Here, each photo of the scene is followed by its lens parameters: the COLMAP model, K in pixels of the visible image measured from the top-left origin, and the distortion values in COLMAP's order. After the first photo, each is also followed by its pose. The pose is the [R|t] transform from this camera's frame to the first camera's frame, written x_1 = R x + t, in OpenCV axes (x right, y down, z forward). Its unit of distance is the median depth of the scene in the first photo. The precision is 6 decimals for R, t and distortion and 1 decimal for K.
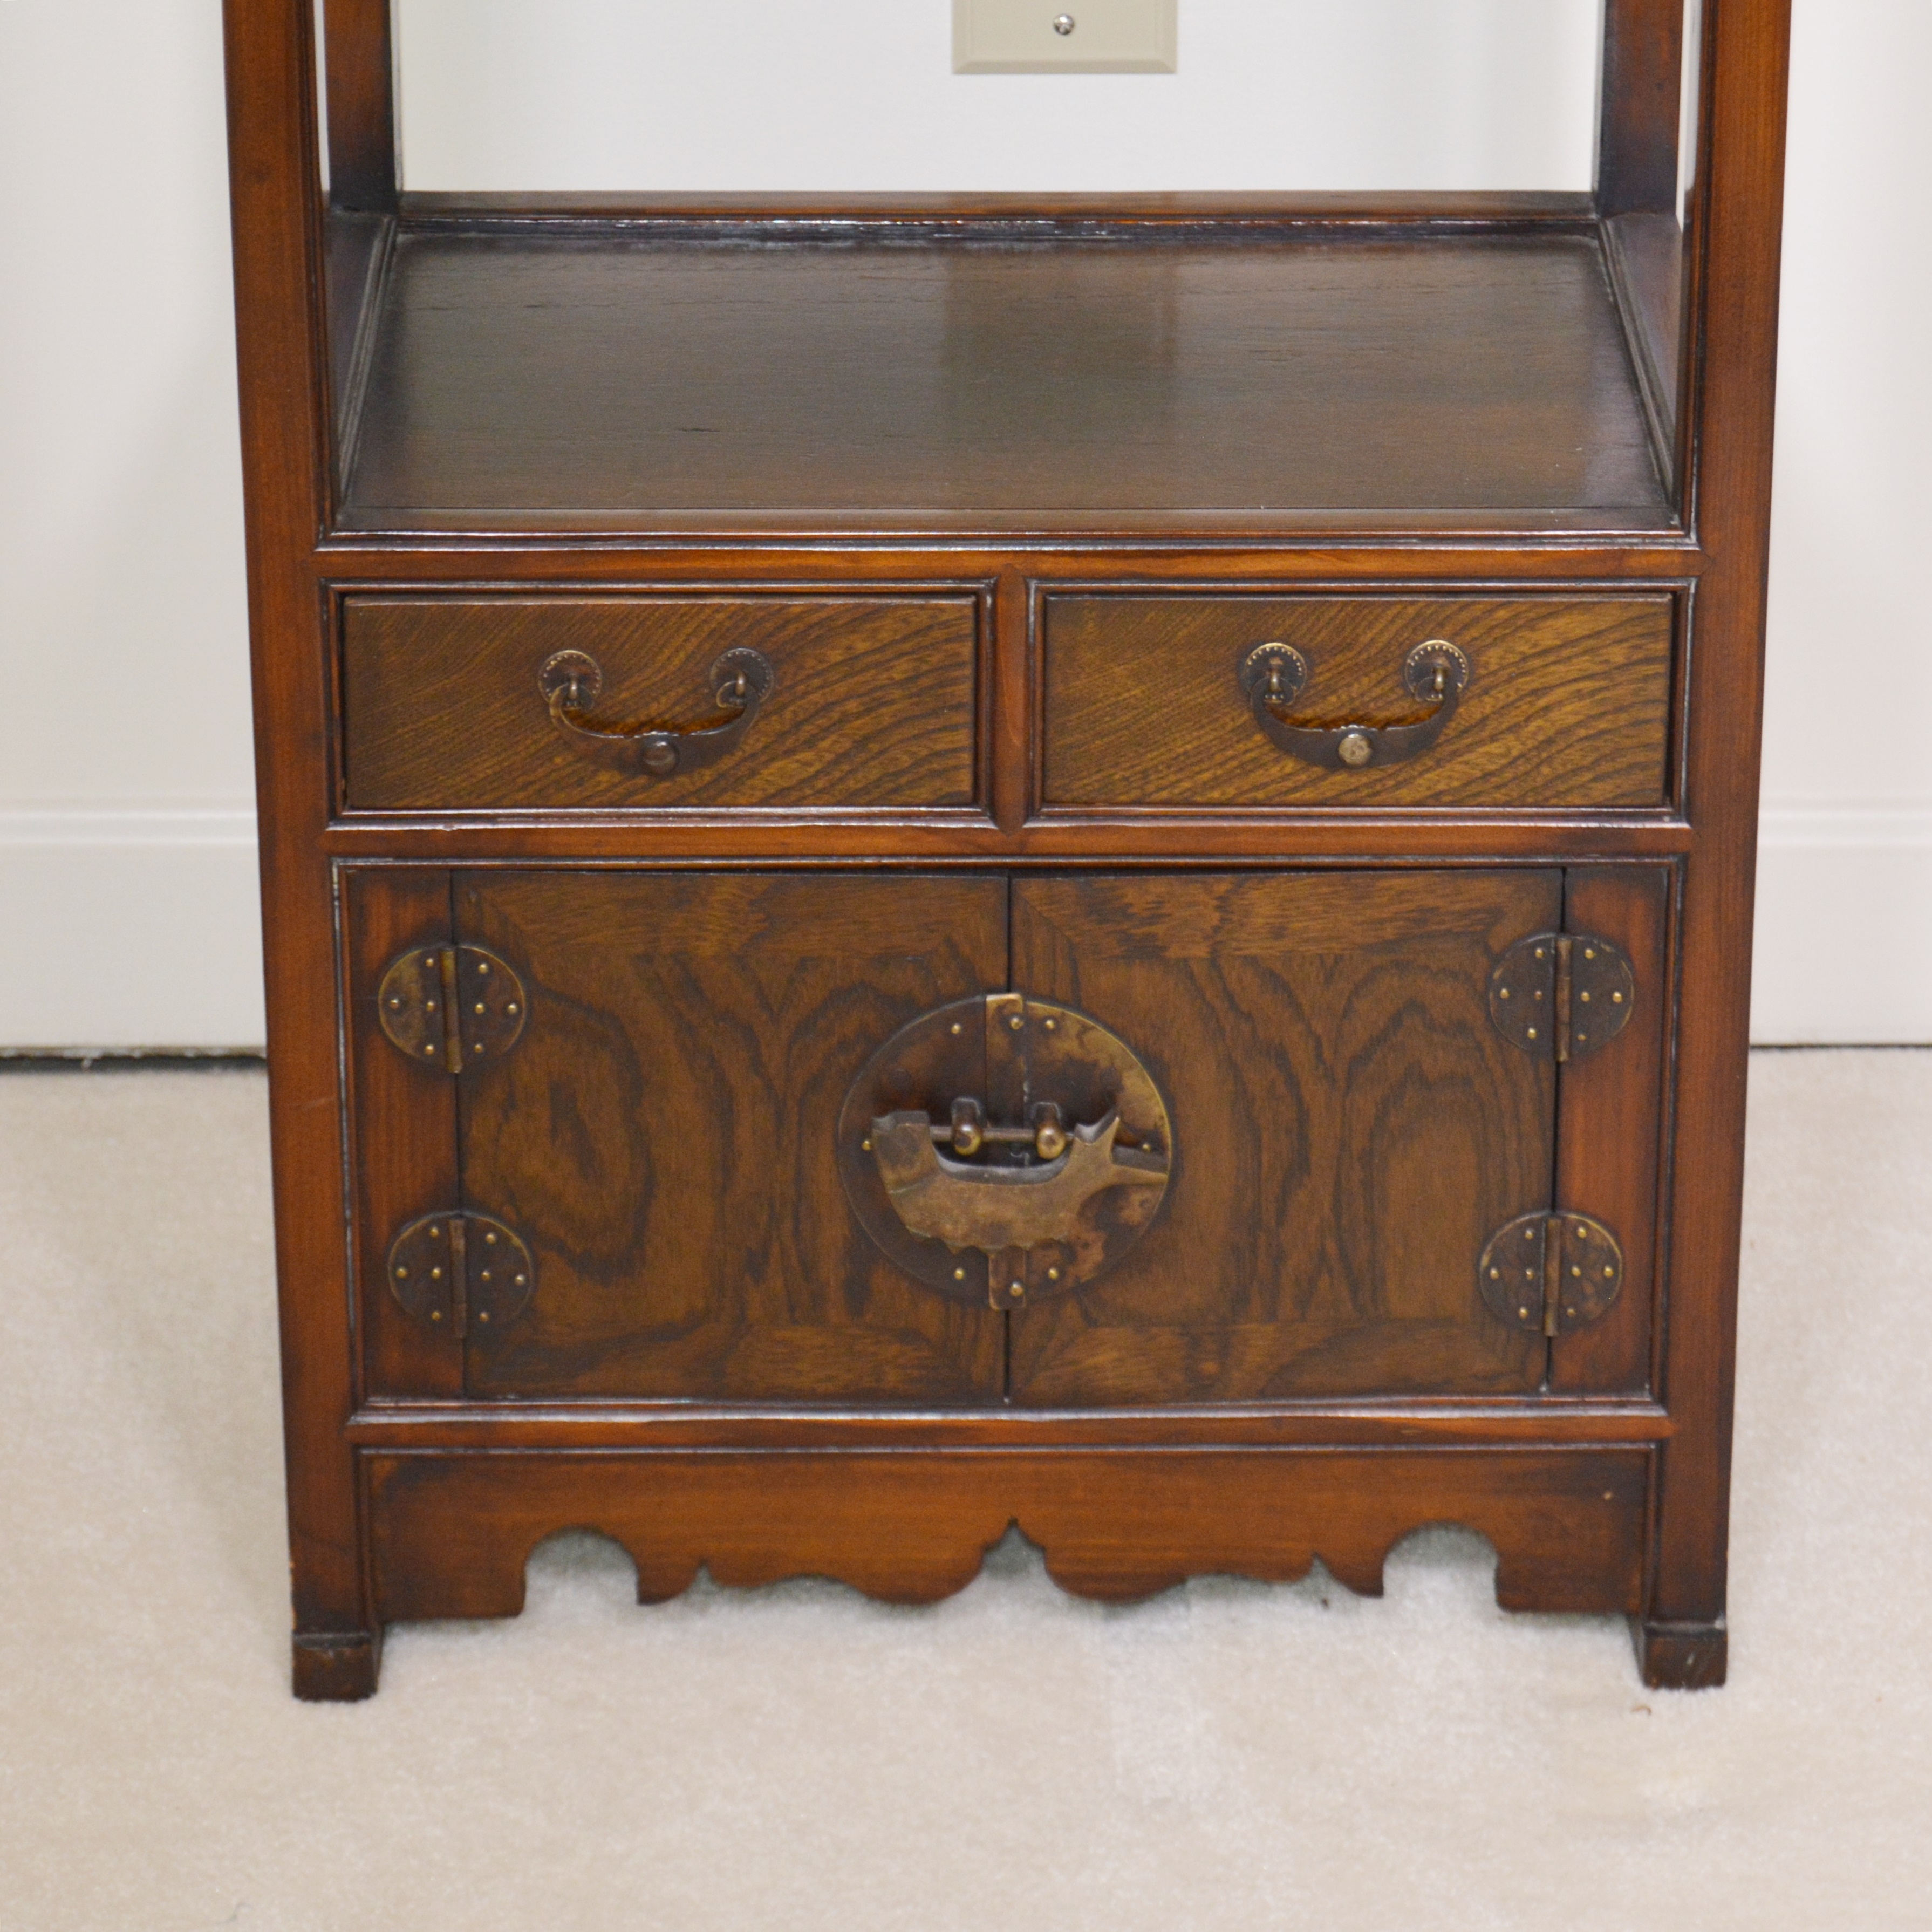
lens RADIAL K [[7784.8, 0, 966.2], [0, 7784.8, 965.6], [0, 0, 1]] dist [0.004941, 0.000000]
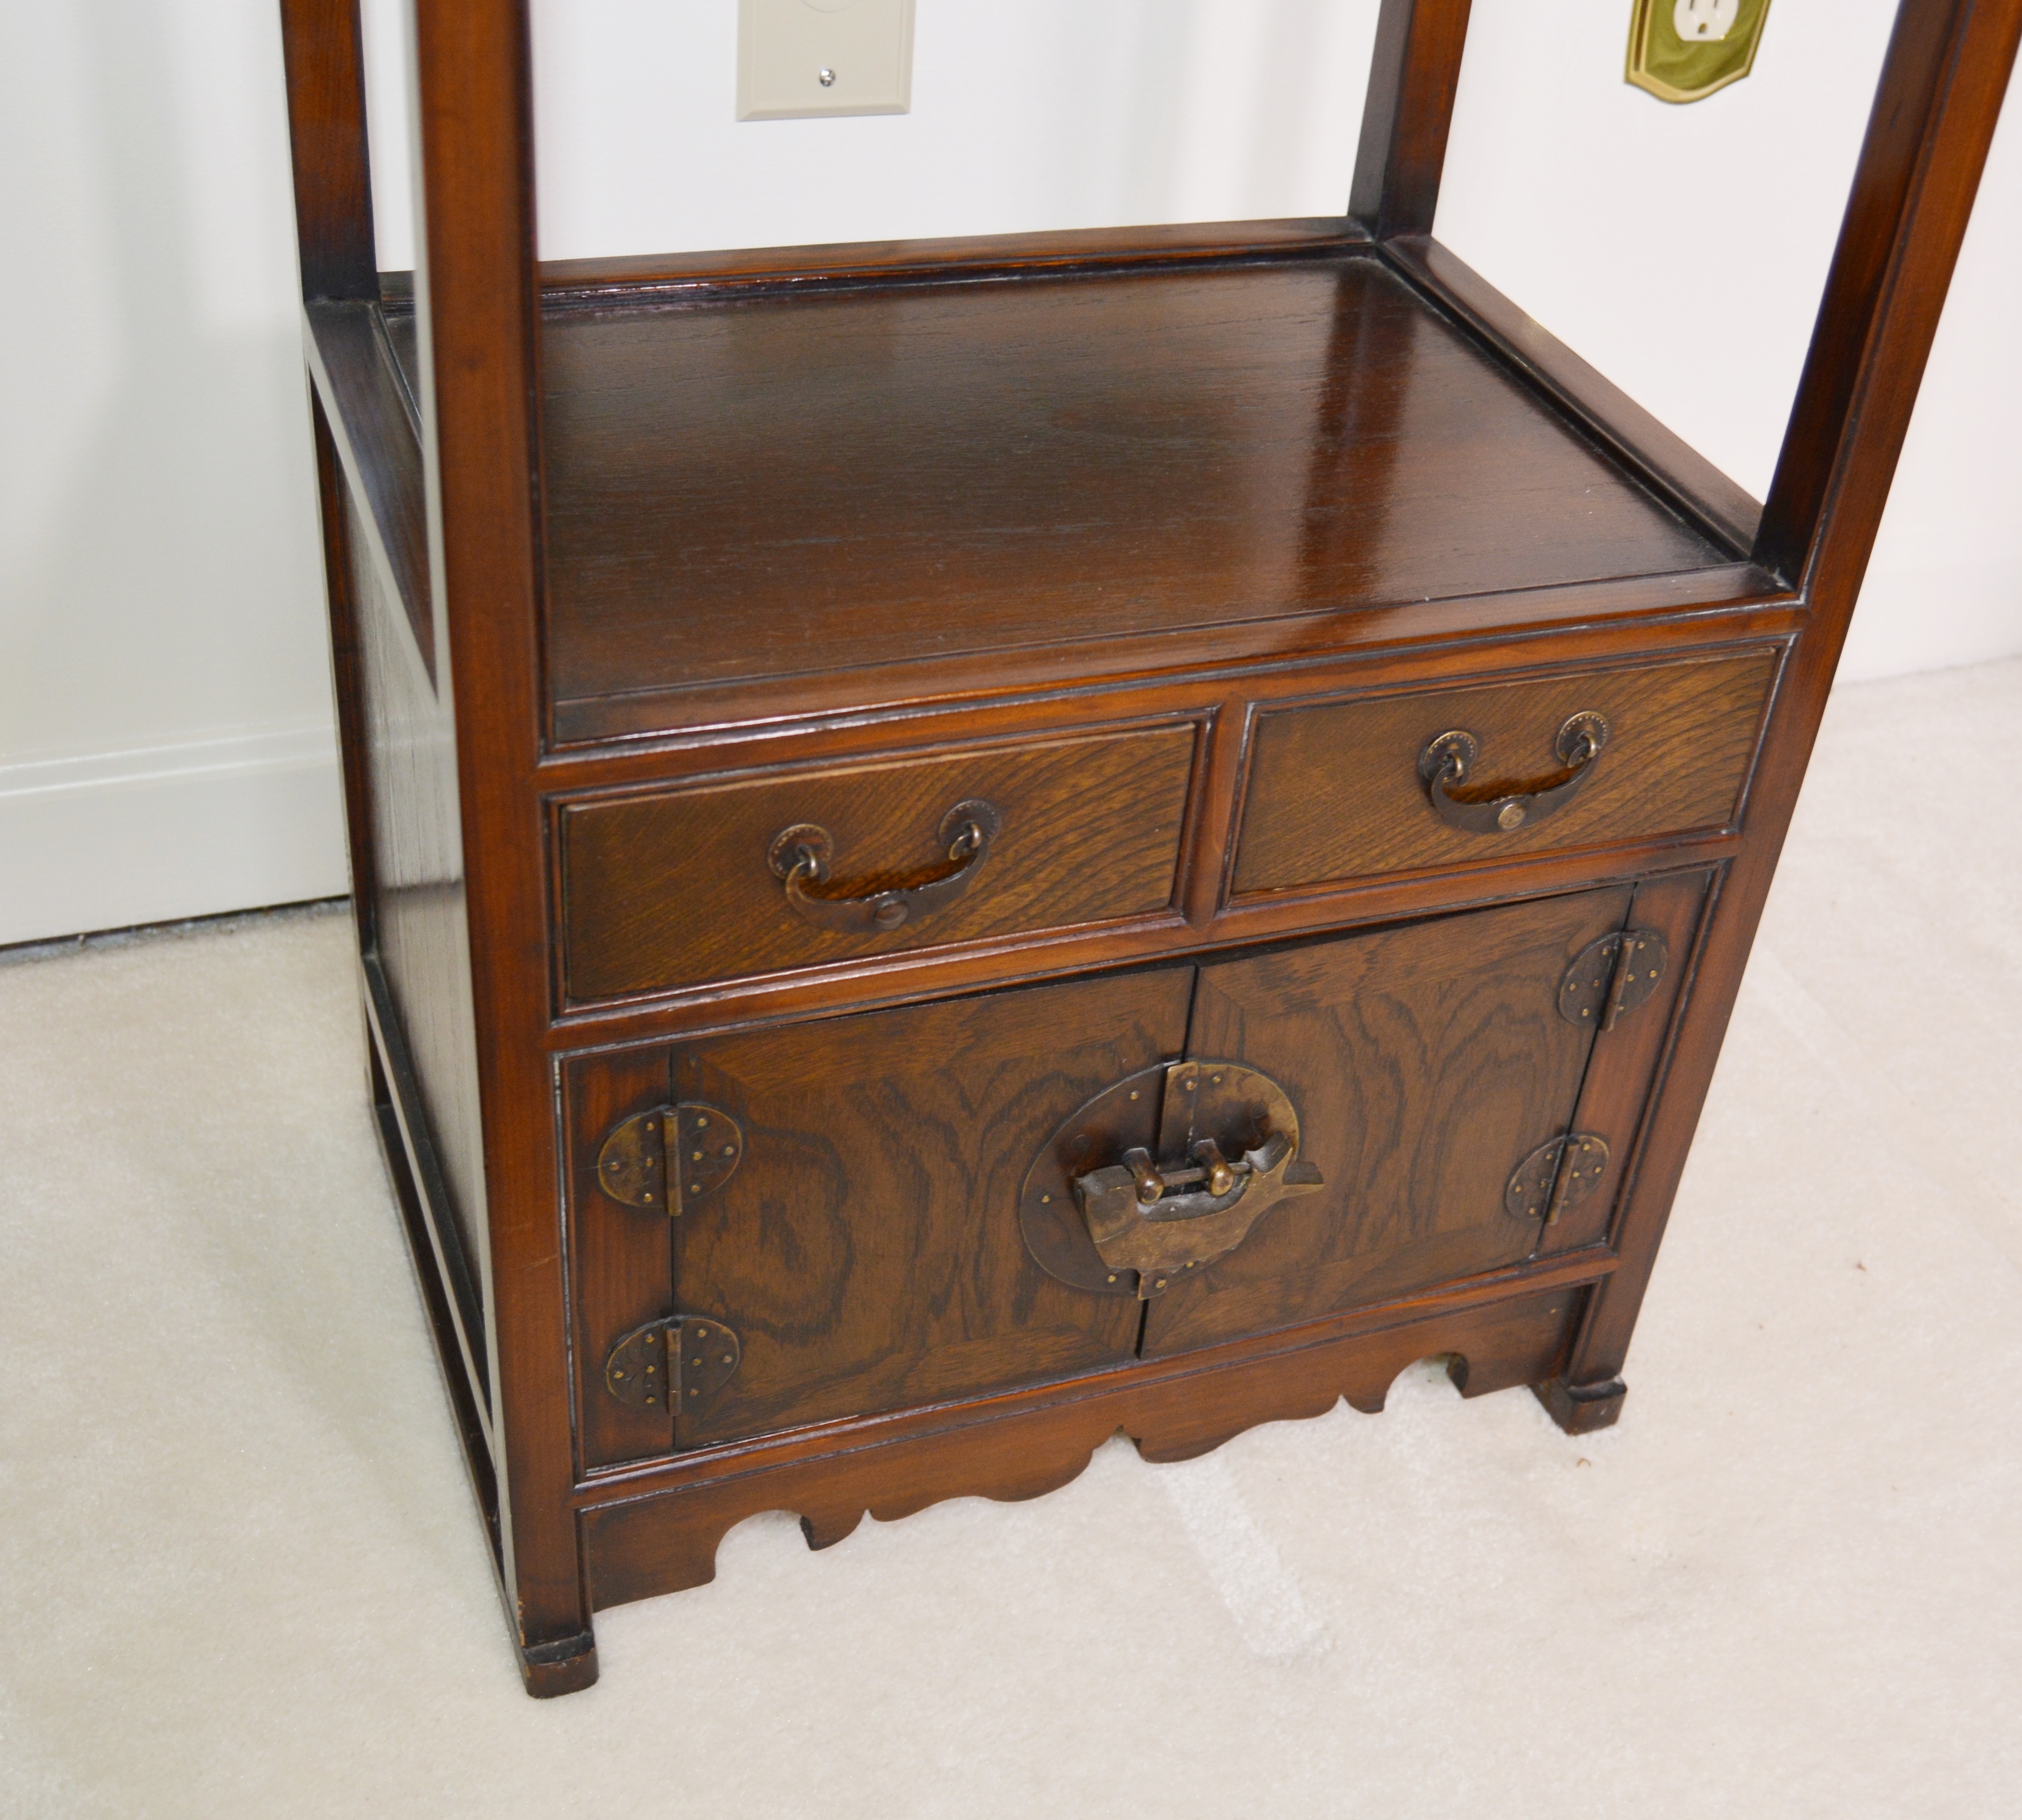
lens RADIAL K [[2482.6, 0, 1037.9], [0, 2482.6, 960.1], [0, 0, 1]] dist [-0.073885, 0.000000]
pose [[0.929101, -0.149994, 0.338042, -0.125831], [0.059790, 0.962956, 0.262947, -0.100074], [-0.364961, -0.224093, 0.903652, 0.698921]]
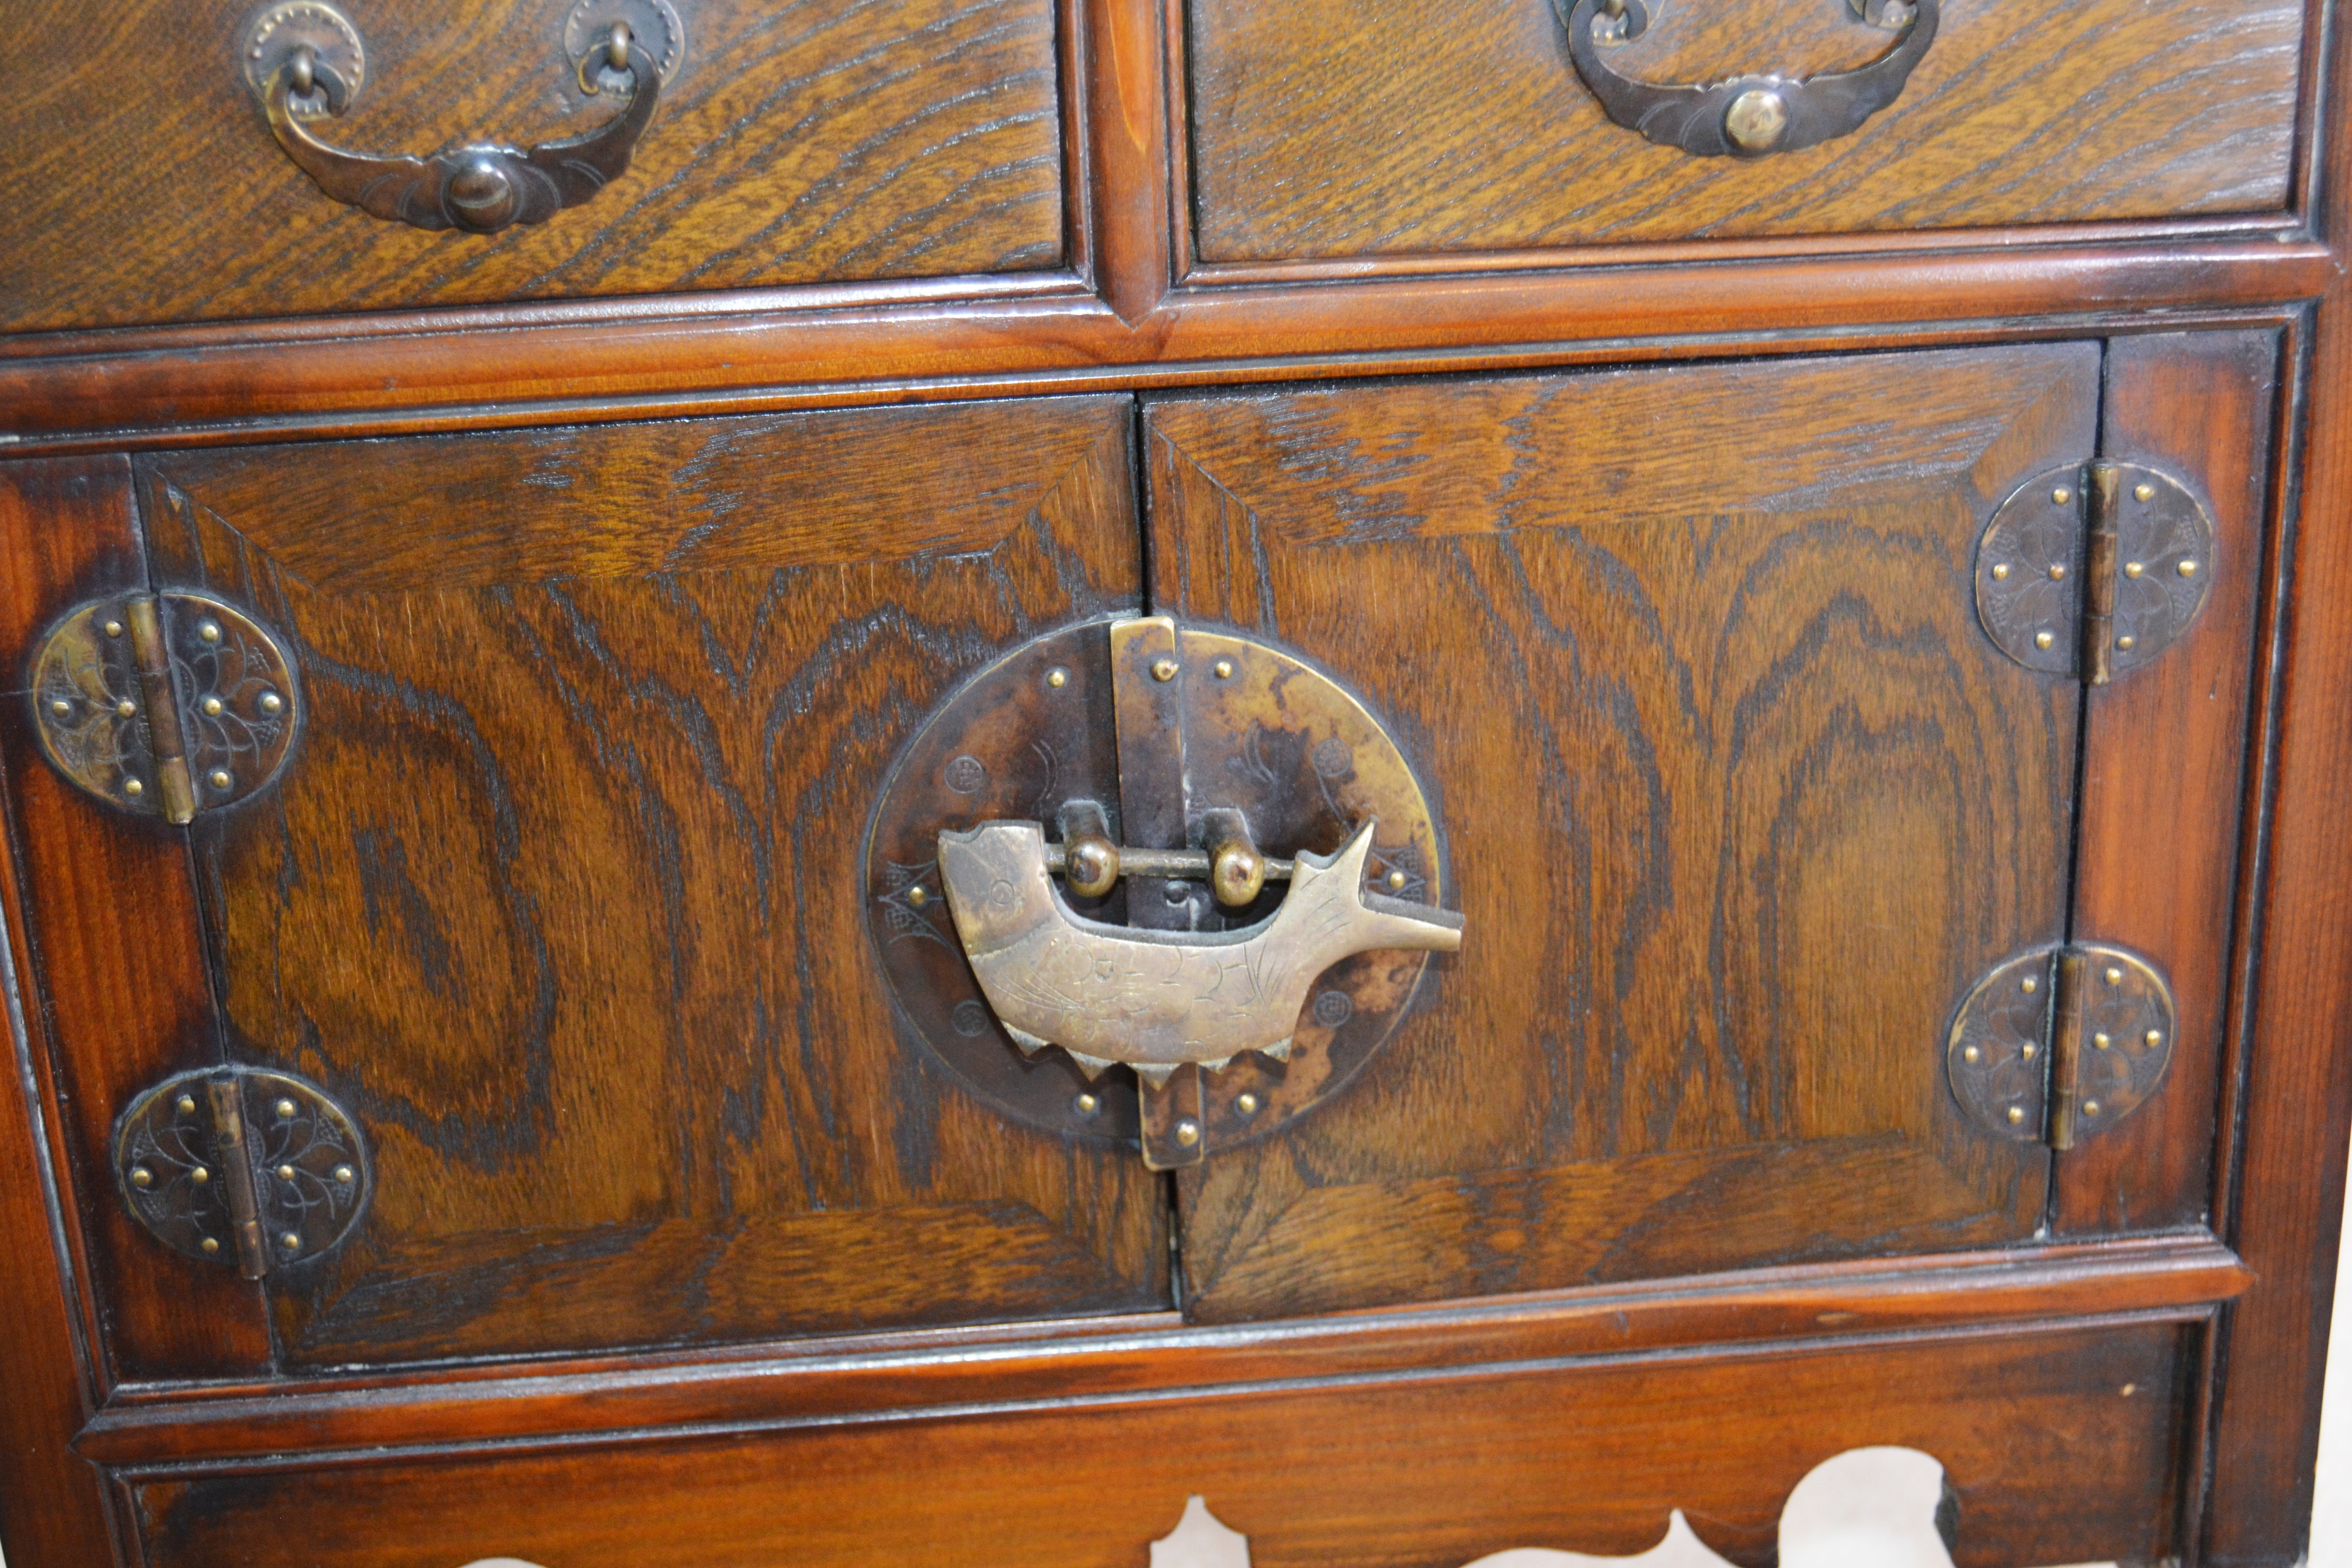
lens RADIAL K [[3076.3, 0, 1190.0], [0, 3076.3, 786.1], [0, 0, 1]] dist [-0.003778, 0.000000]
pose [[0.996141, -0.061173, 0.062929, -0.006516], [0.063561, 0.997304, -0.036664, 0.024034], [-0.060516, 0.040523, 0.997344, 0.773284]]
